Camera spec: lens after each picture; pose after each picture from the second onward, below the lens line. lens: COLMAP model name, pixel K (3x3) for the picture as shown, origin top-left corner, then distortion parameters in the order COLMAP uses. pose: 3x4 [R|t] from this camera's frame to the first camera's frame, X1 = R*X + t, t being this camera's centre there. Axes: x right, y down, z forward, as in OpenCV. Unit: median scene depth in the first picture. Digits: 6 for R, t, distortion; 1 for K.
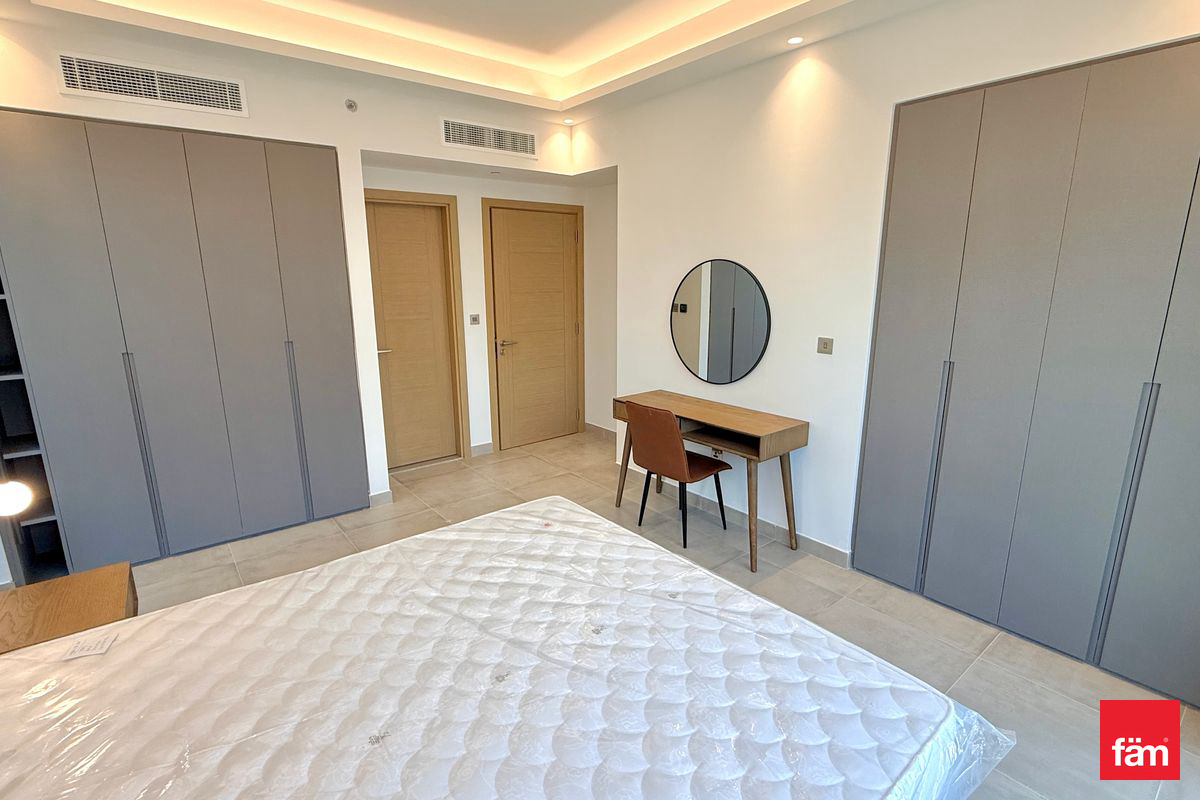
lens RADIAL K [[566.3, 0, 593.5], [0, 566.3, 397.8], [0, 0, 1]] dist [-0.000775, 0.000082]
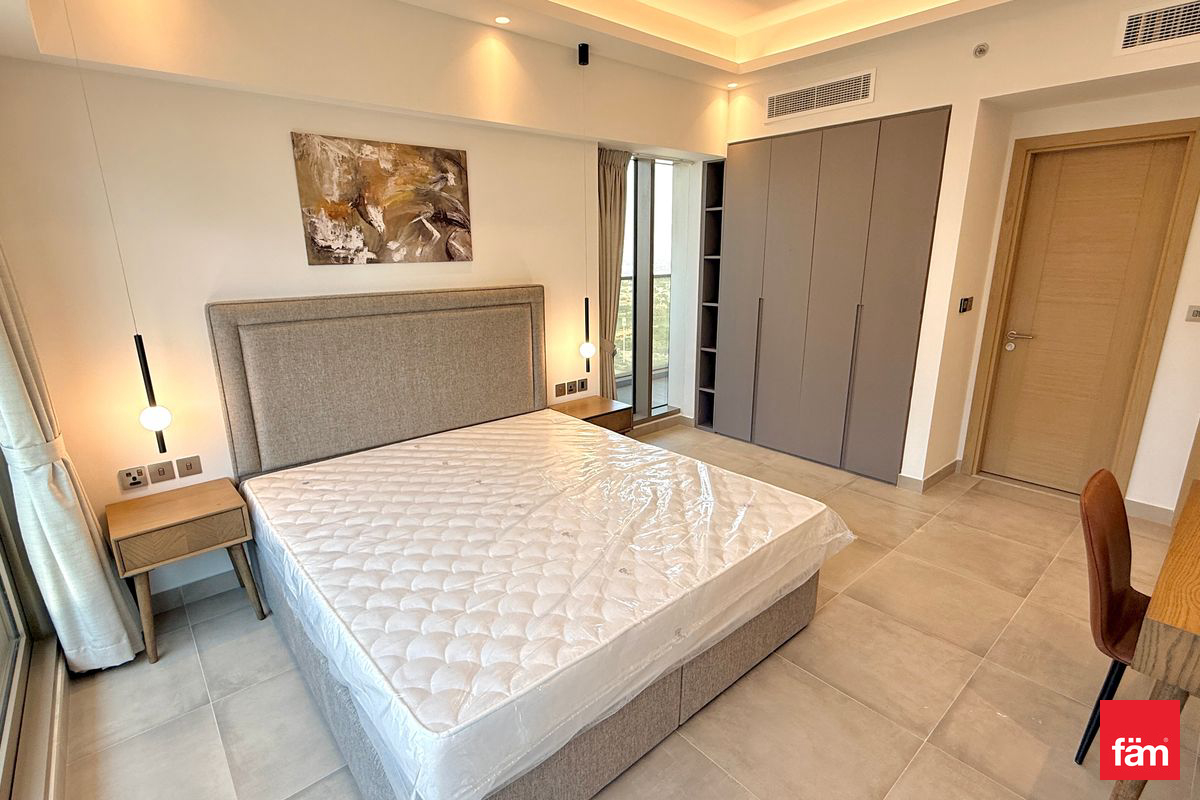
lens RADIAL K [[571.1, 0, 600.7], [0, 571.1, 399.4], [0, 0, 1]] dist [-0.002585, -0.000325]
pose [[0.041272, 0.264184, -0.963589, 0.648075], [-0.205110, 0.946111, 0.250607, -0.116637], [0.977868, 0.187298, 0.093235, 0.507184]]
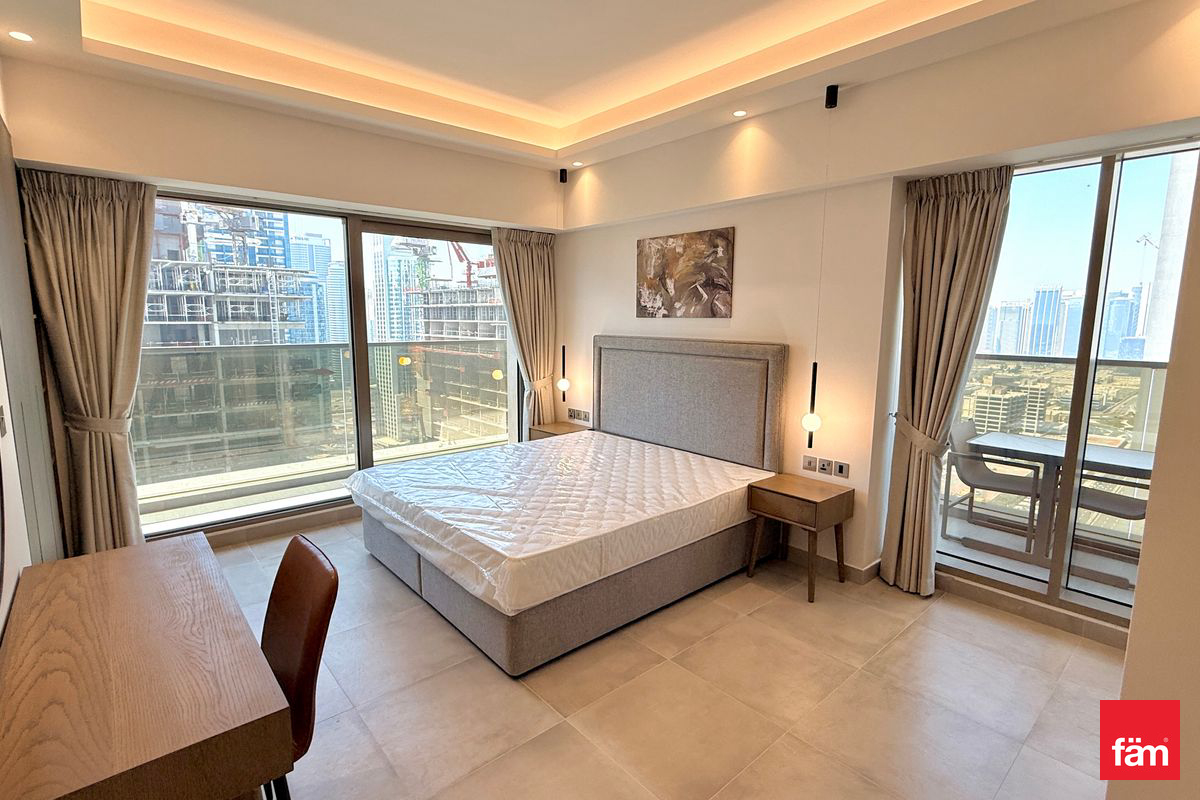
lens RADIAL K [[570.1, 0, 590.5], [0, 570.1, 400.7], [0, 0, 1]] dist [0.001215, -0.000413]
pose [[-0.999313, 0.003680, -0.036865, -0.142105], [-0.009475, 0.936584, 0.350314, -0.313808], [0.035816, 0.350423, -0.935907, 1.570014]]
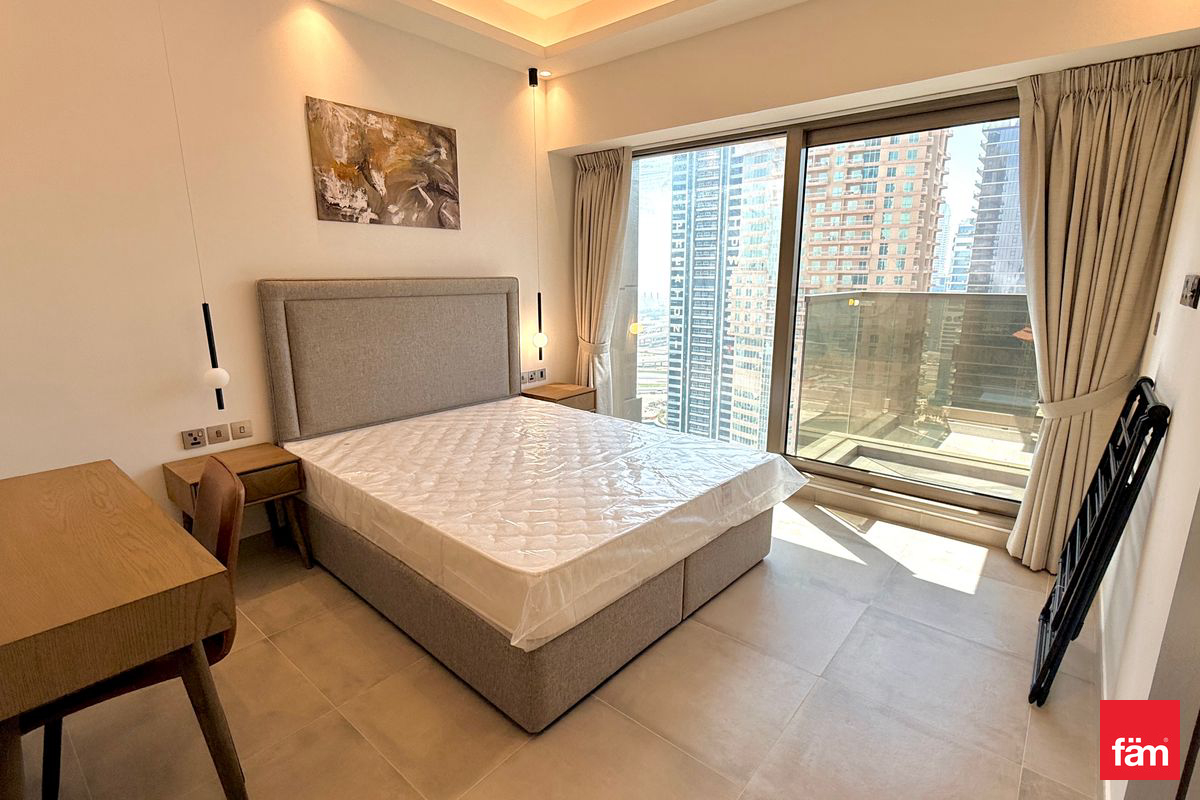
lens RADIAL K [[571.5, 0, 609.0], [0, 571.5, 397.9], [0, 0, 1]] dist [-0.001340, 0.000005]
pose [[0.201248, 0.213313, -0.956032, 0.801289], [-0.211313, 0.962474, 0.170269, 0.028468], [0.956476, 0.167756, 0.238771, 0.388427]]
